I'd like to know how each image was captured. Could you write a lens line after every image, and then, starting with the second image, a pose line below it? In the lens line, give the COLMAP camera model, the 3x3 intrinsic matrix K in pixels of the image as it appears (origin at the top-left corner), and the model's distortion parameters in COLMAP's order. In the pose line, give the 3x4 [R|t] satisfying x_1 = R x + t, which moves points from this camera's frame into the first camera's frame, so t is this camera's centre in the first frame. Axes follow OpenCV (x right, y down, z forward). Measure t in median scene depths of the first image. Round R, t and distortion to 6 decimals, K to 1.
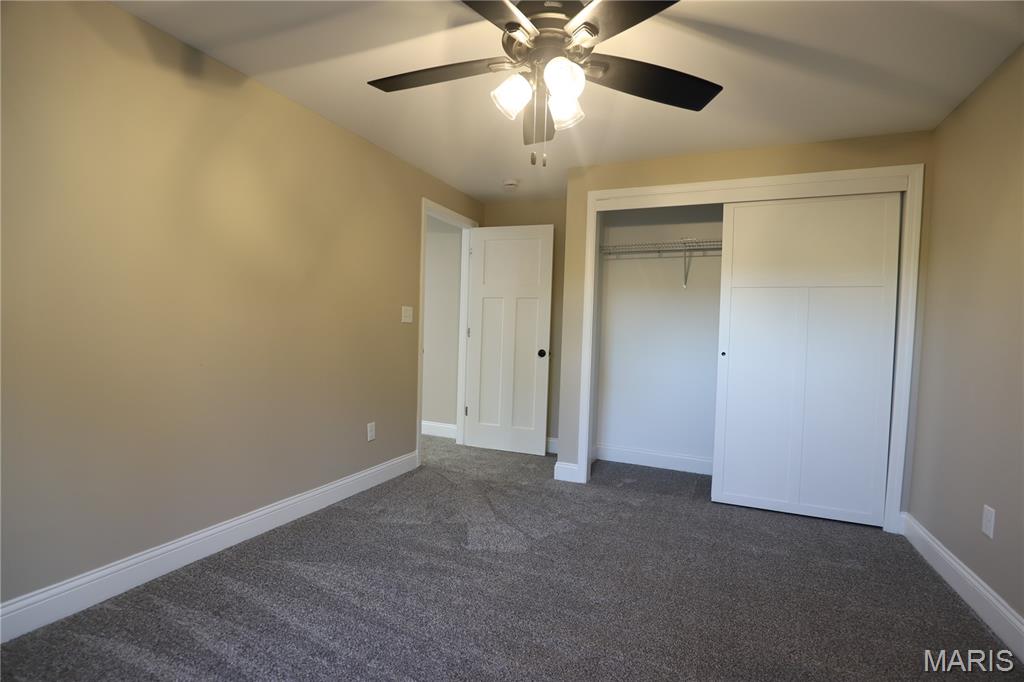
lens RADIAL K [[469.0, 0, 512.0], [0, 469.0, 341.0], [0, 0, 1]] dist [-0.034827, 0.007111]
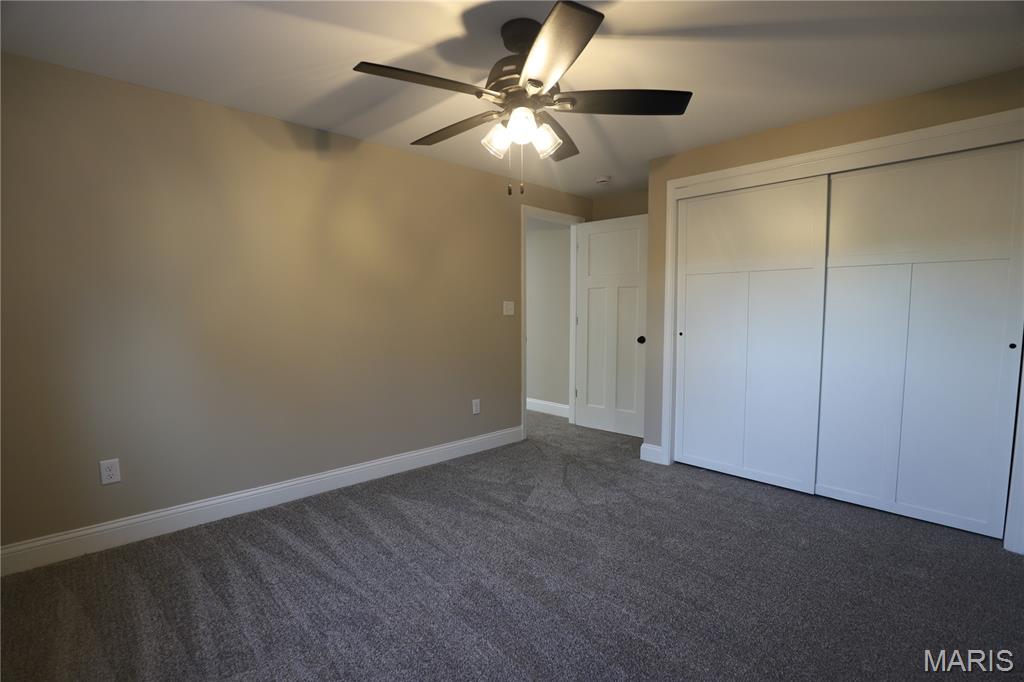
lens RADIAL K [[469.0, 0, 512.0], [0, 469.0, 341.0], [0, 0, 1]] dist [-0.034827, 0.007111]
pose [[0.925725, -0.009604, -0.378075, 0.247744], [0.022041, 0.999348, 0.028583, -0.009084], [0.377554, -0.034793, 0.925334, -0.085488]]
